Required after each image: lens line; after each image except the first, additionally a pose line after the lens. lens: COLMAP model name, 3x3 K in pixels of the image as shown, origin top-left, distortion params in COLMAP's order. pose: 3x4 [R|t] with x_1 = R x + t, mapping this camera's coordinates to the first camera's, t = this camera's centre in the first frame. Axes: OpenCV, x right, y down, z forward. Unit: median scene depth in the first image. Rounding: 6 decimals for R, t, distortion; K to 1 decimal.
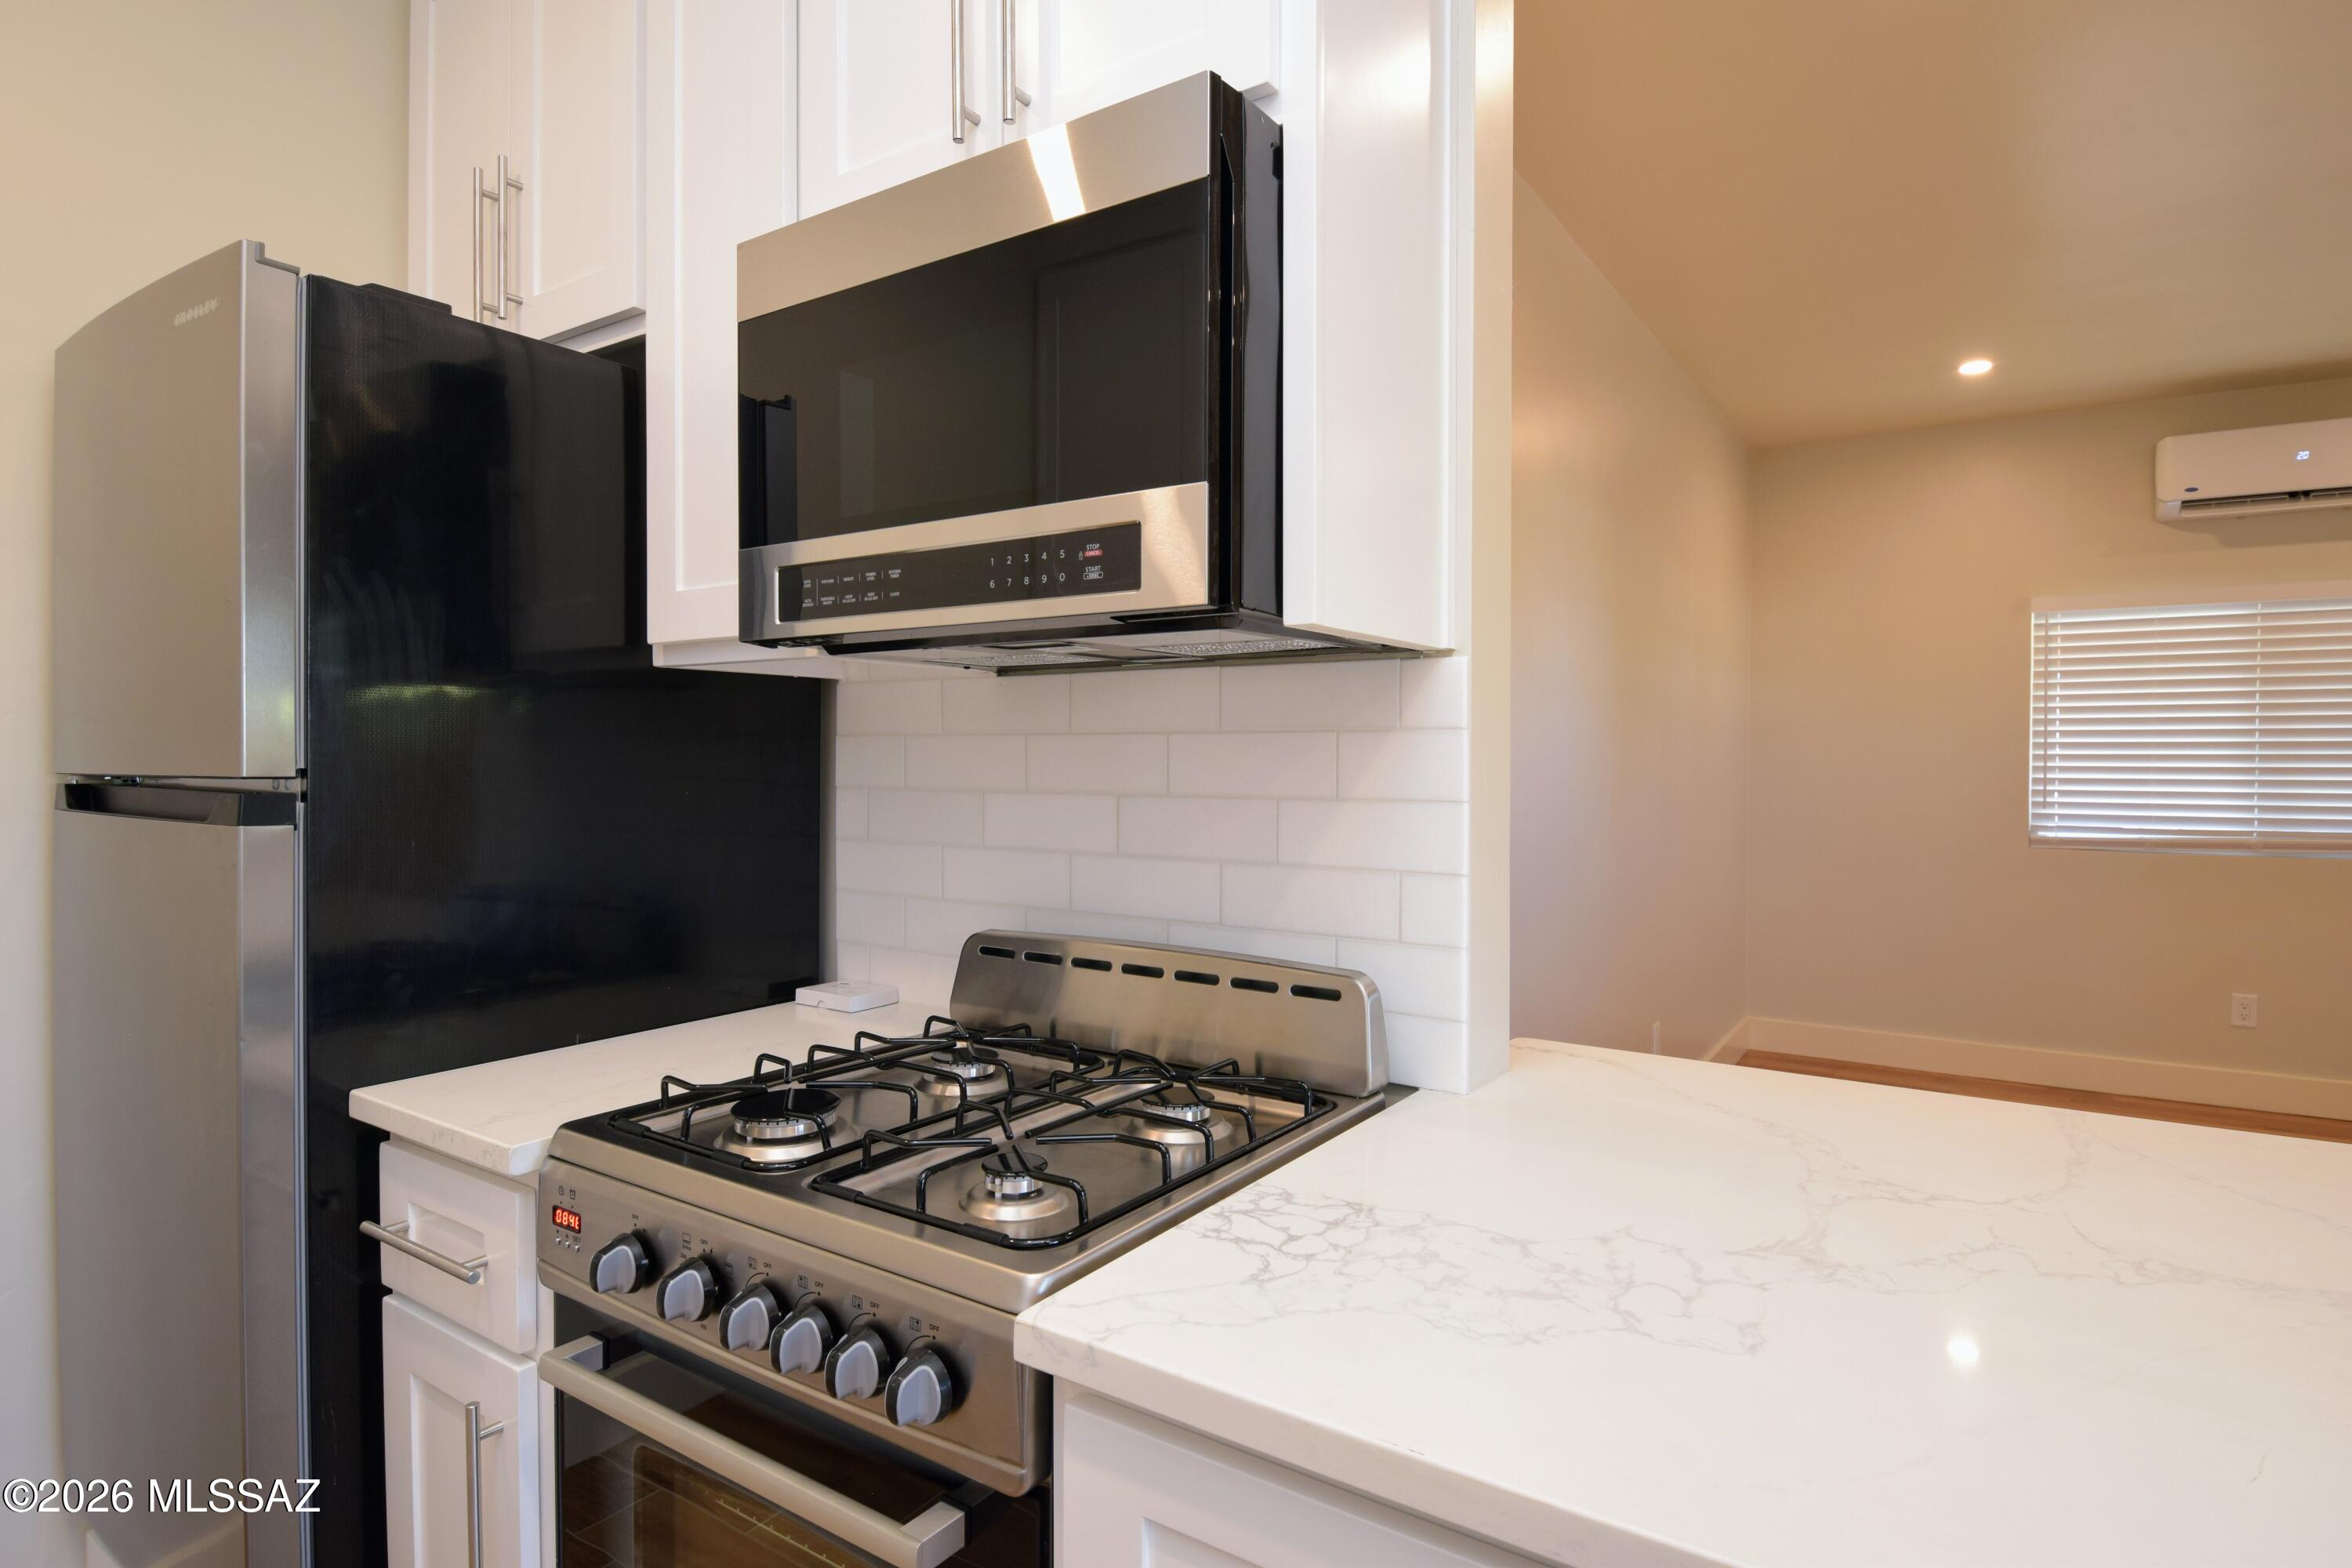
lens RADIAL K [[1223.5, 0, 1189.8], [0, 1223.5, 774.4], [0, 0, 1]] dist [0.018593, -0.026814]
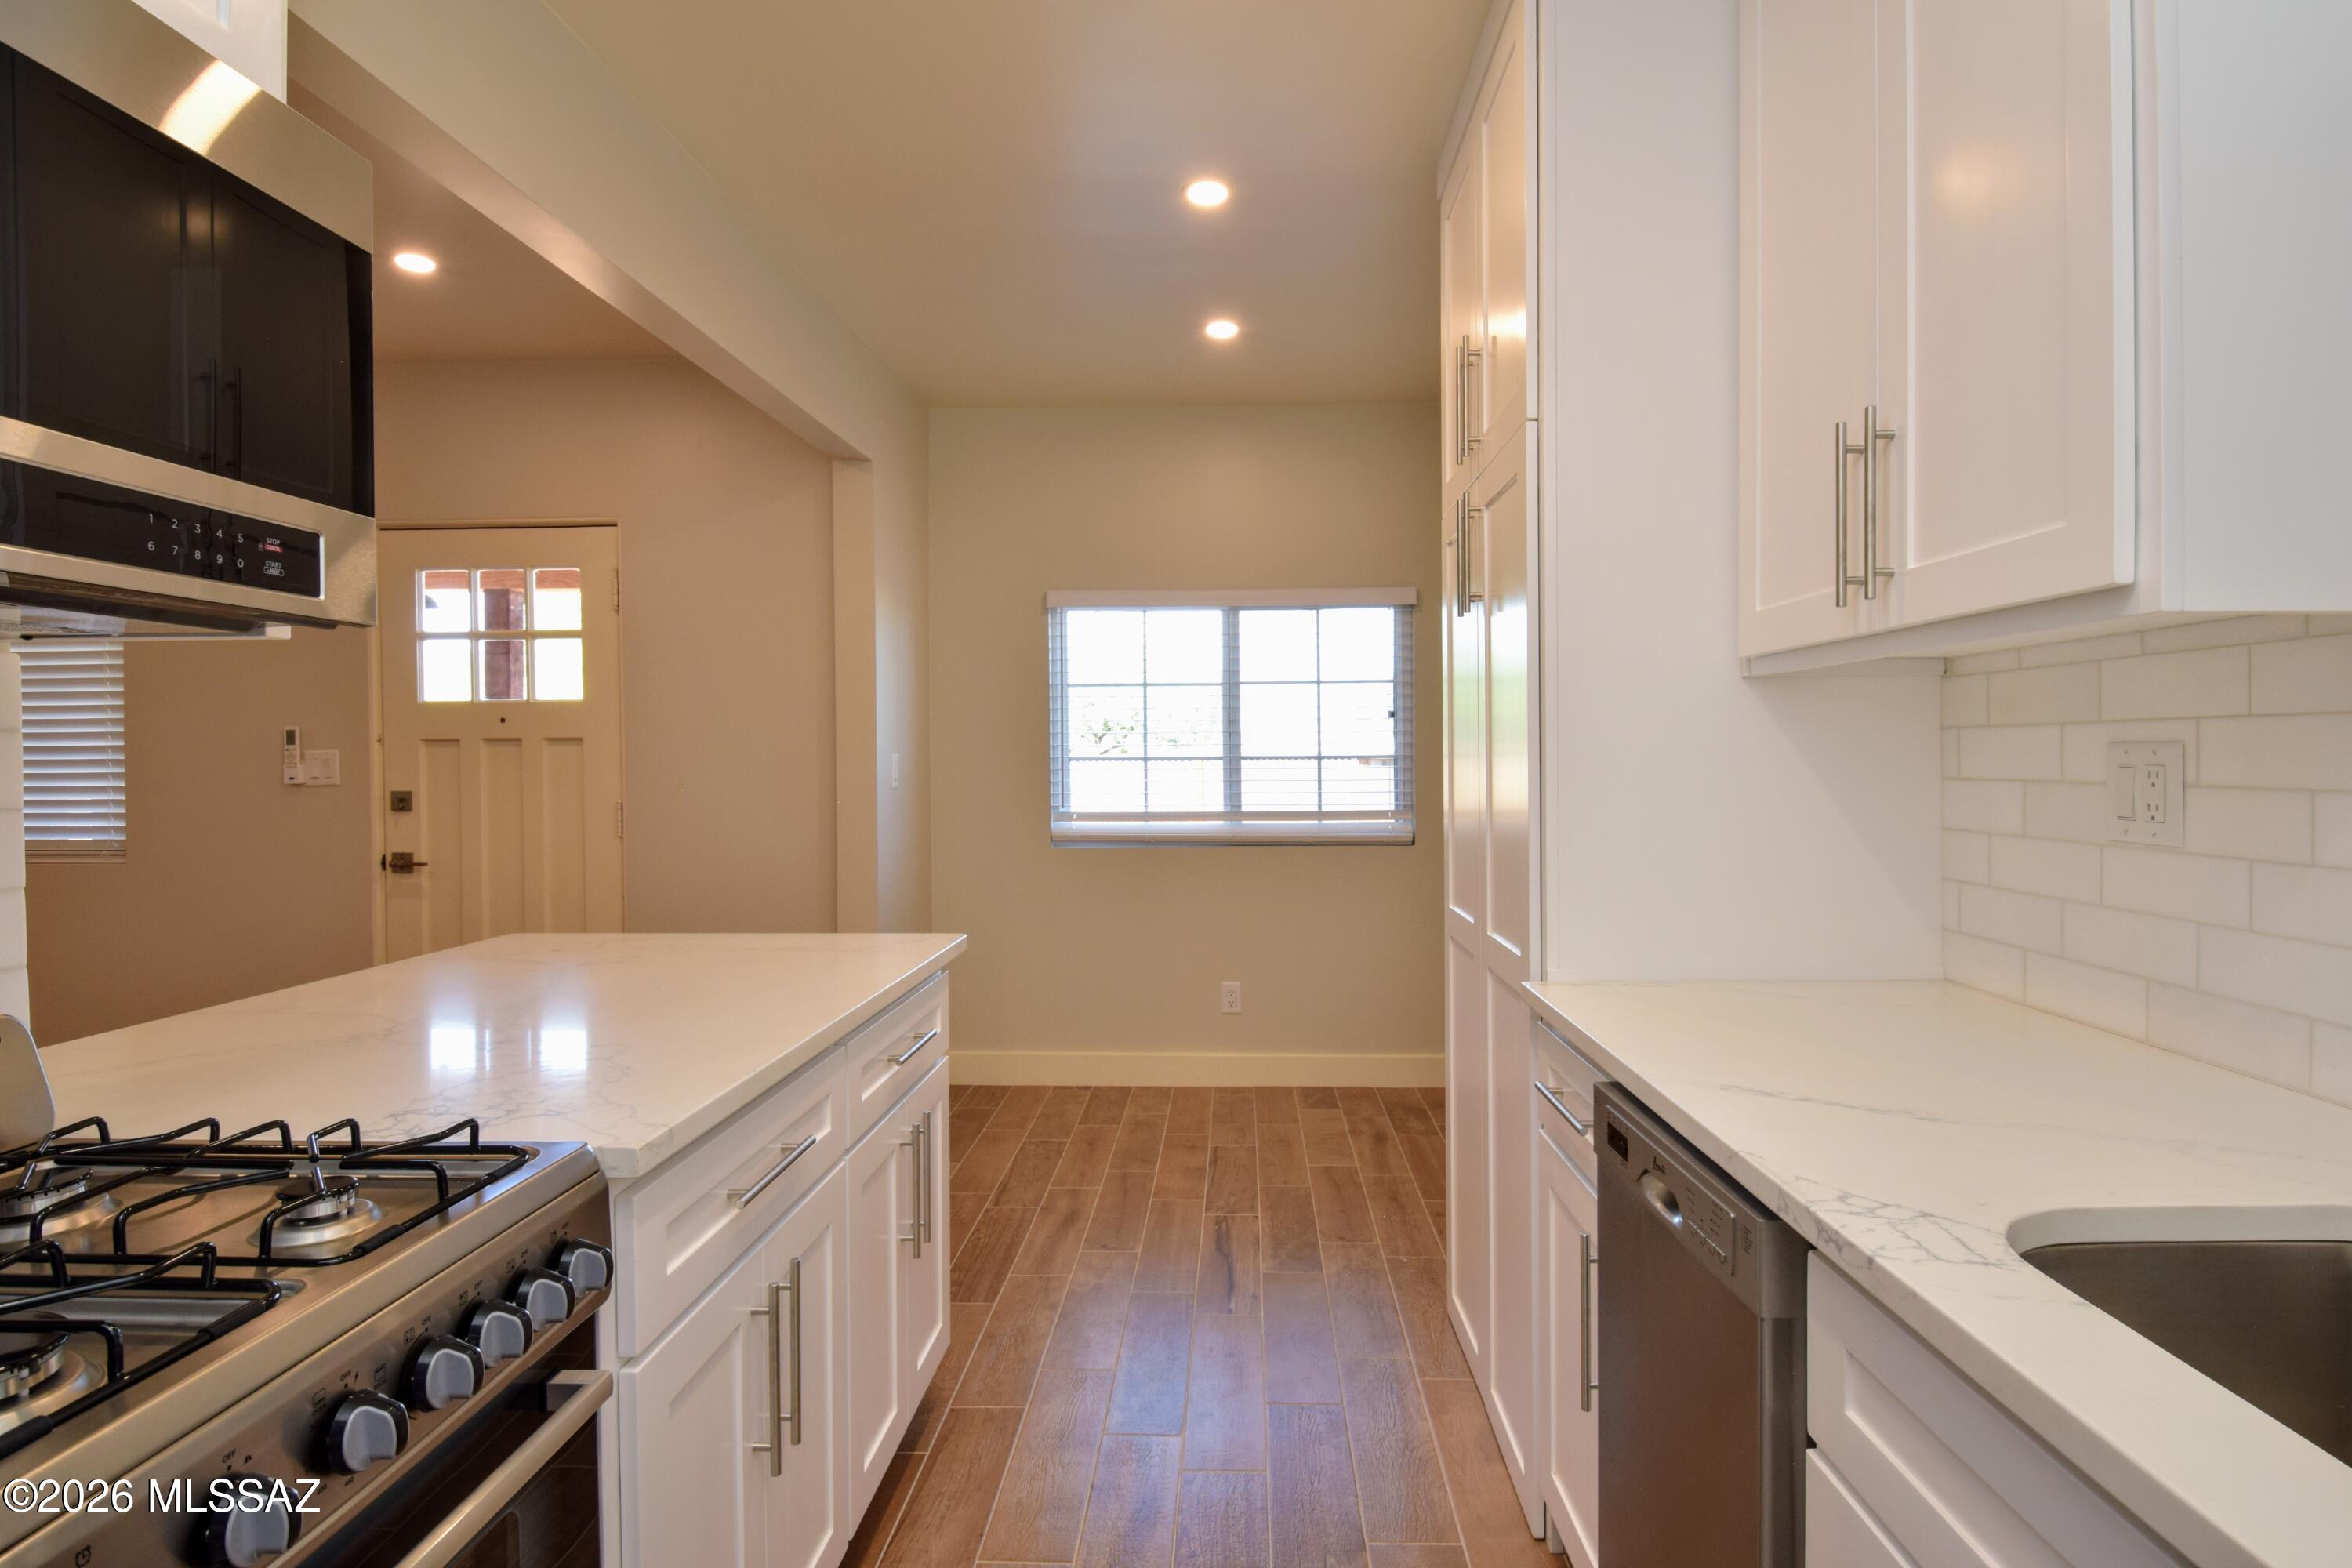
lens RADIAL K [[1236.4, 0, 1196.8], [0, 1236.4, 774.3], [0, 0, 1]] dist [0.021823, -0.029126]
pose [[-0.522029, -0.010923, 0.852858, -0.304847], [0.016078, 0.999614, 0.022644, -0.003263], [-0.852776, 0.025533, -0.521652, 0.211621]]
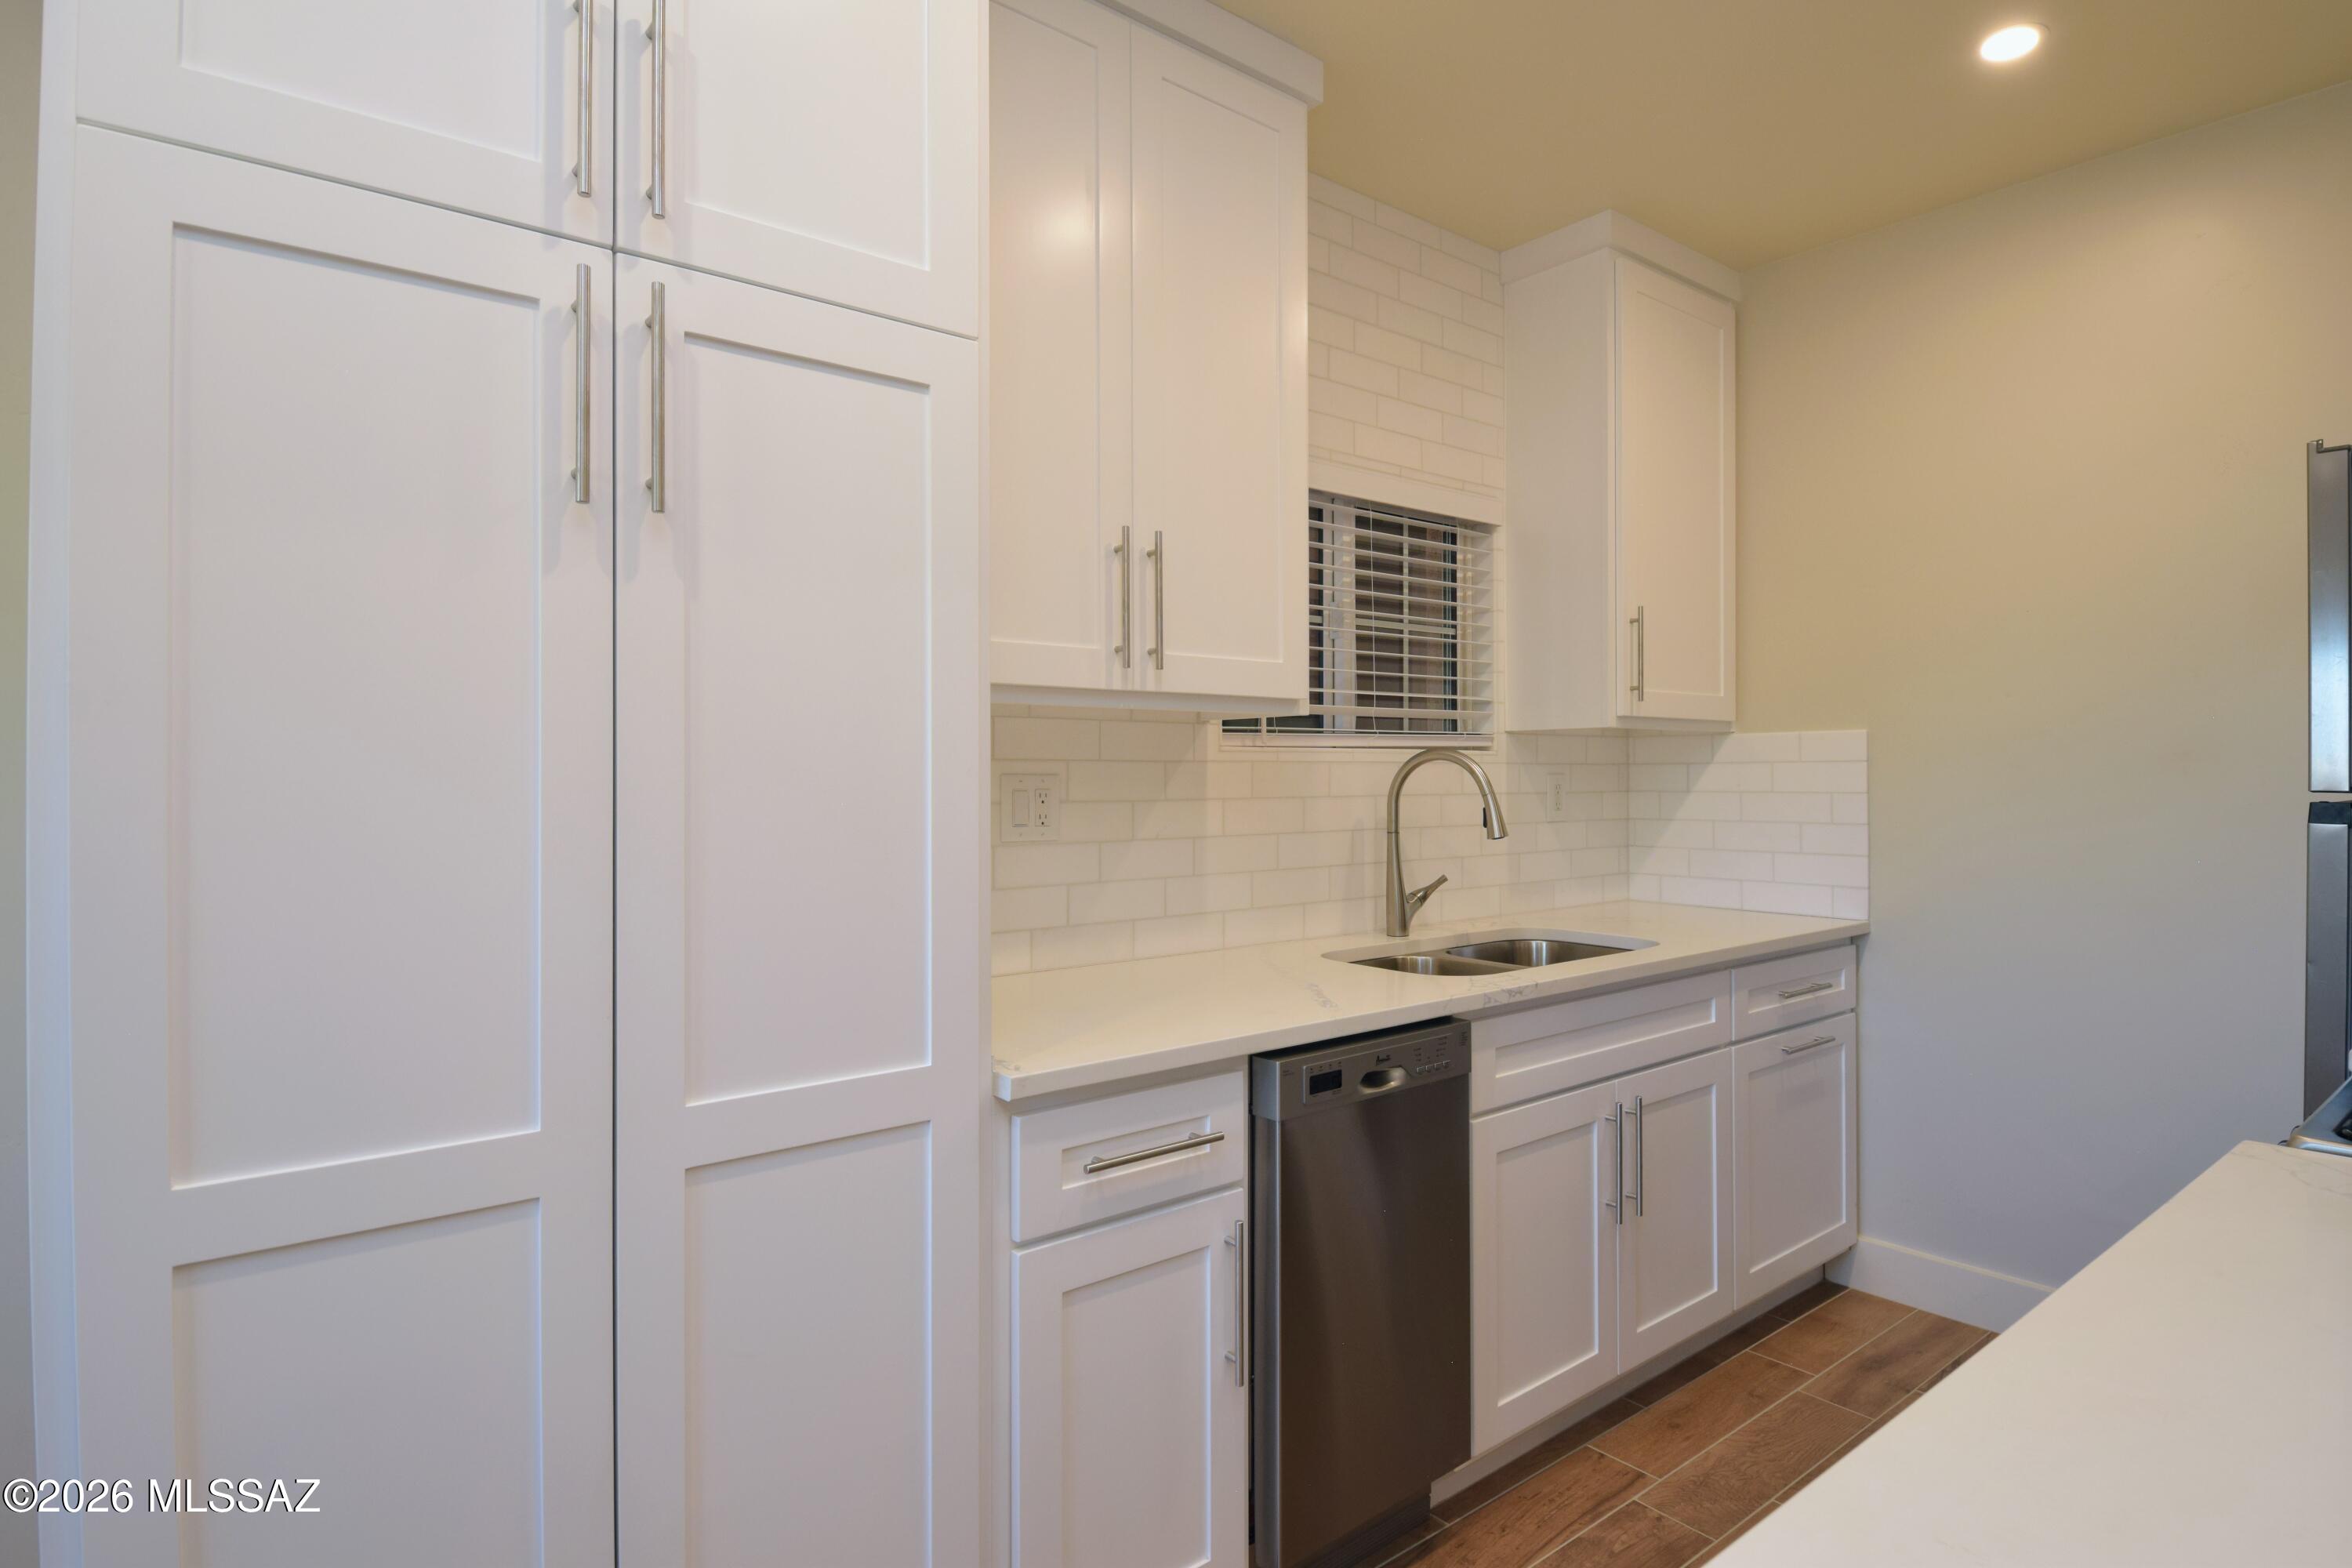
lens RADIAL K [[1223.5, 0, 1189.8], [0, 1223.5, 774.4], [0, 0, 1]] dist [0.018593, -0.026814]
pose [[-0.301123, -0.001328, -0.953584, 0.307520], [-0.011038, 0.999937, 0.002093, -0.002078], [0.953522, 0.011155, -0.301118, 0.033359]]
